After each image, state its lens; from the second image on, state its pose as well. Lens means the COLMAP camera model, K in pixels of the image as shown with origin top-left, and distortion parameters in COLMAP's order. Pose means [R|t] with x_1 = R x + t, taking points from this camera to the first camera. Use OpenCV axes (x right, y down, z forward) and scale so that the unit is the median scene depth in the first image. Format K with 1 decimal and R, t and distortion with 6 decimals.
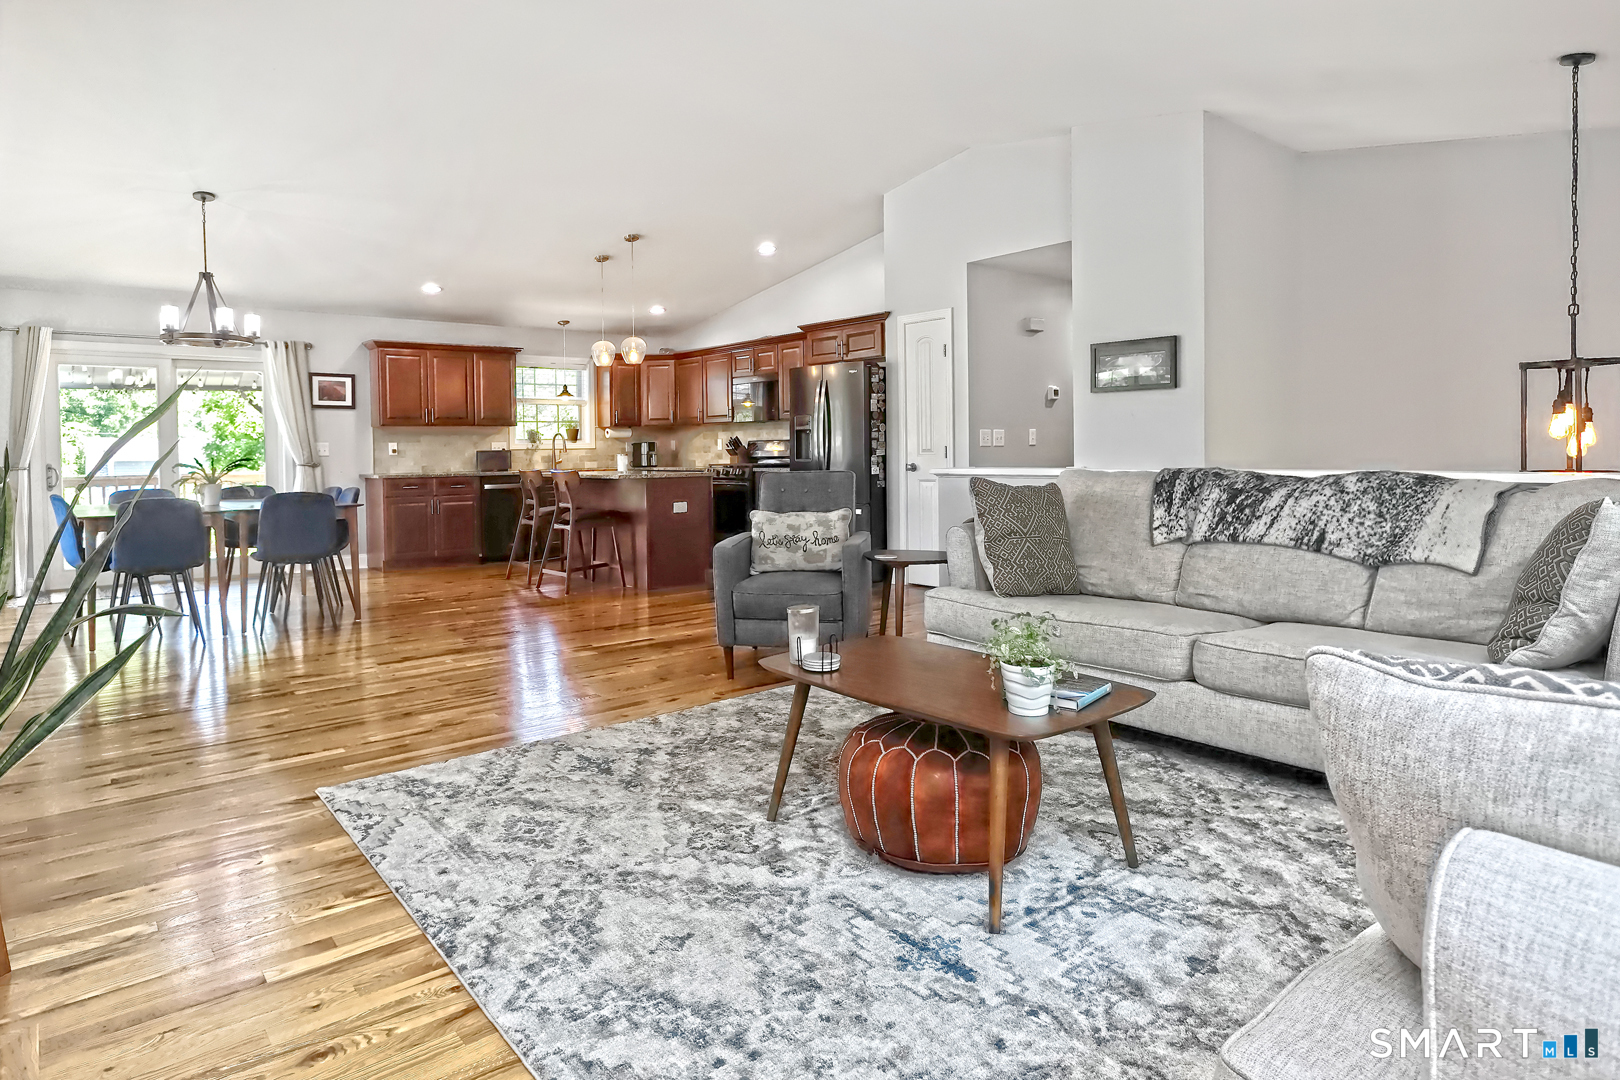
lens RADIAL K [[969.3, 0, 778.9], [0, 969.3, 460.1], [0, 0, 1]] dist [-0.004358, -0.000266]
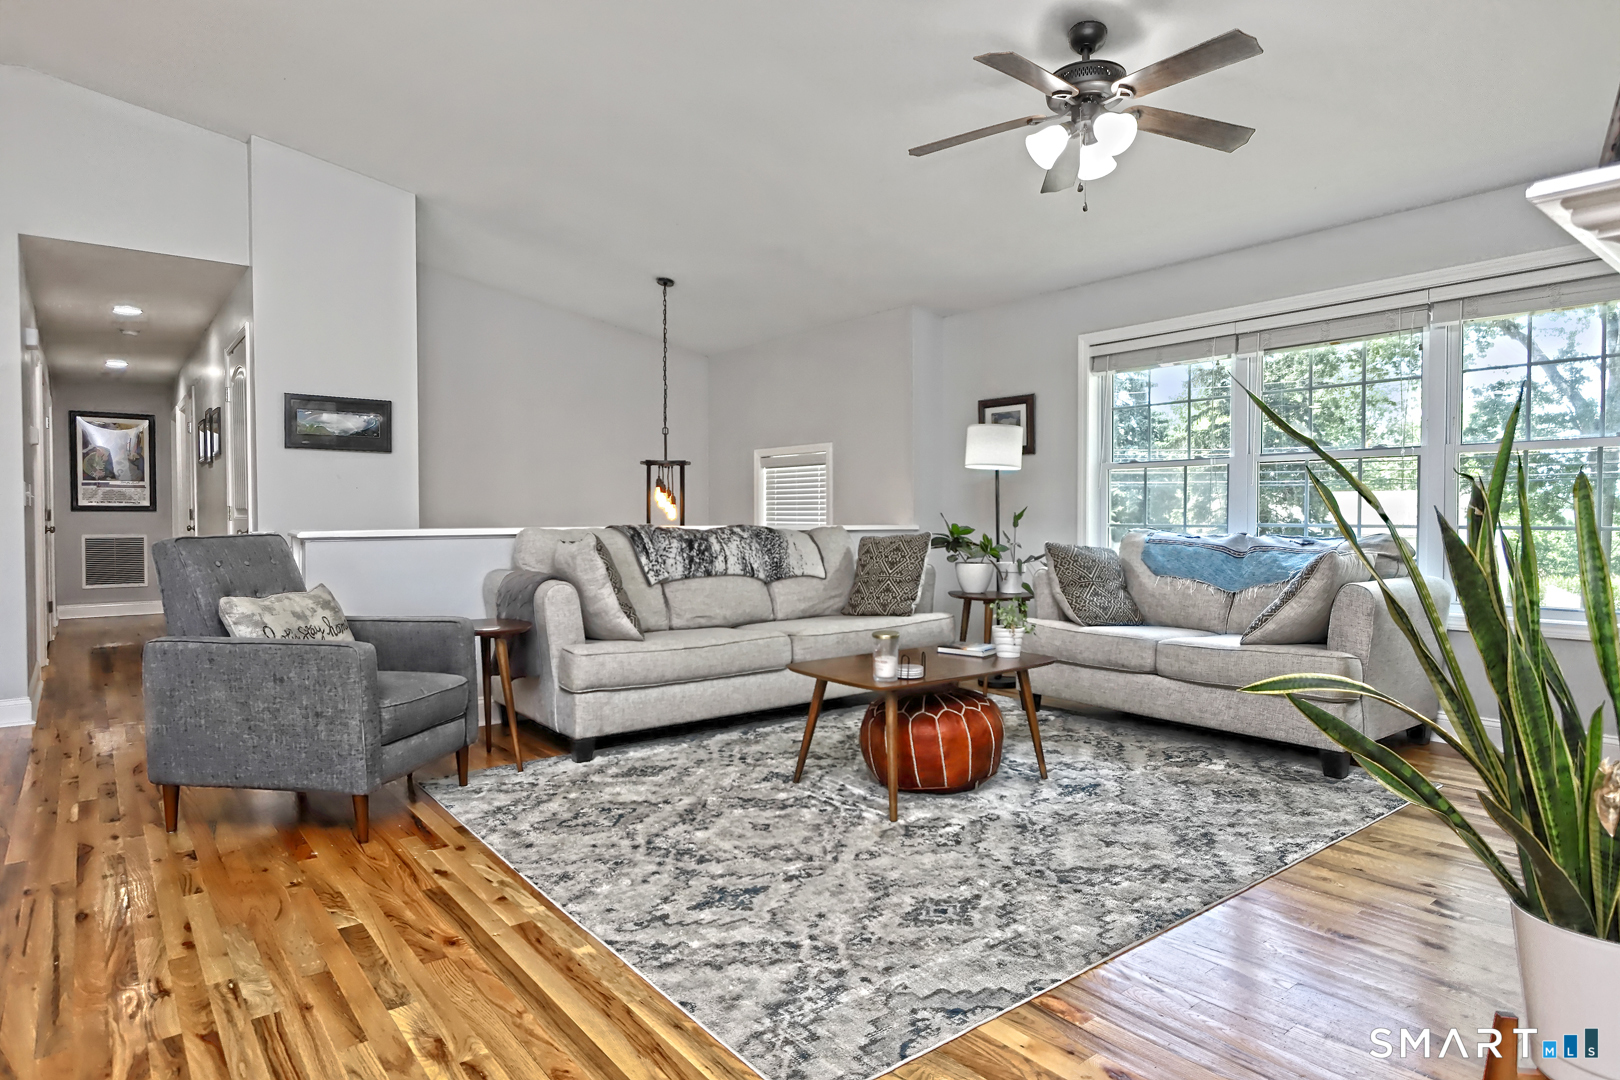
lens RADIAL K [[902.7, 0, 810.0], [0, 902.7, 540.0], [0, 0, 1]] dist [-0.001591, 0.000403]
pose [[-0.018704, -0.018077, 0.999662, -0.869318], [0.010104, 0.999782, 0.018269, 0.009283], [-0.999774, 0.010443, -0.018517, 0.889934]]
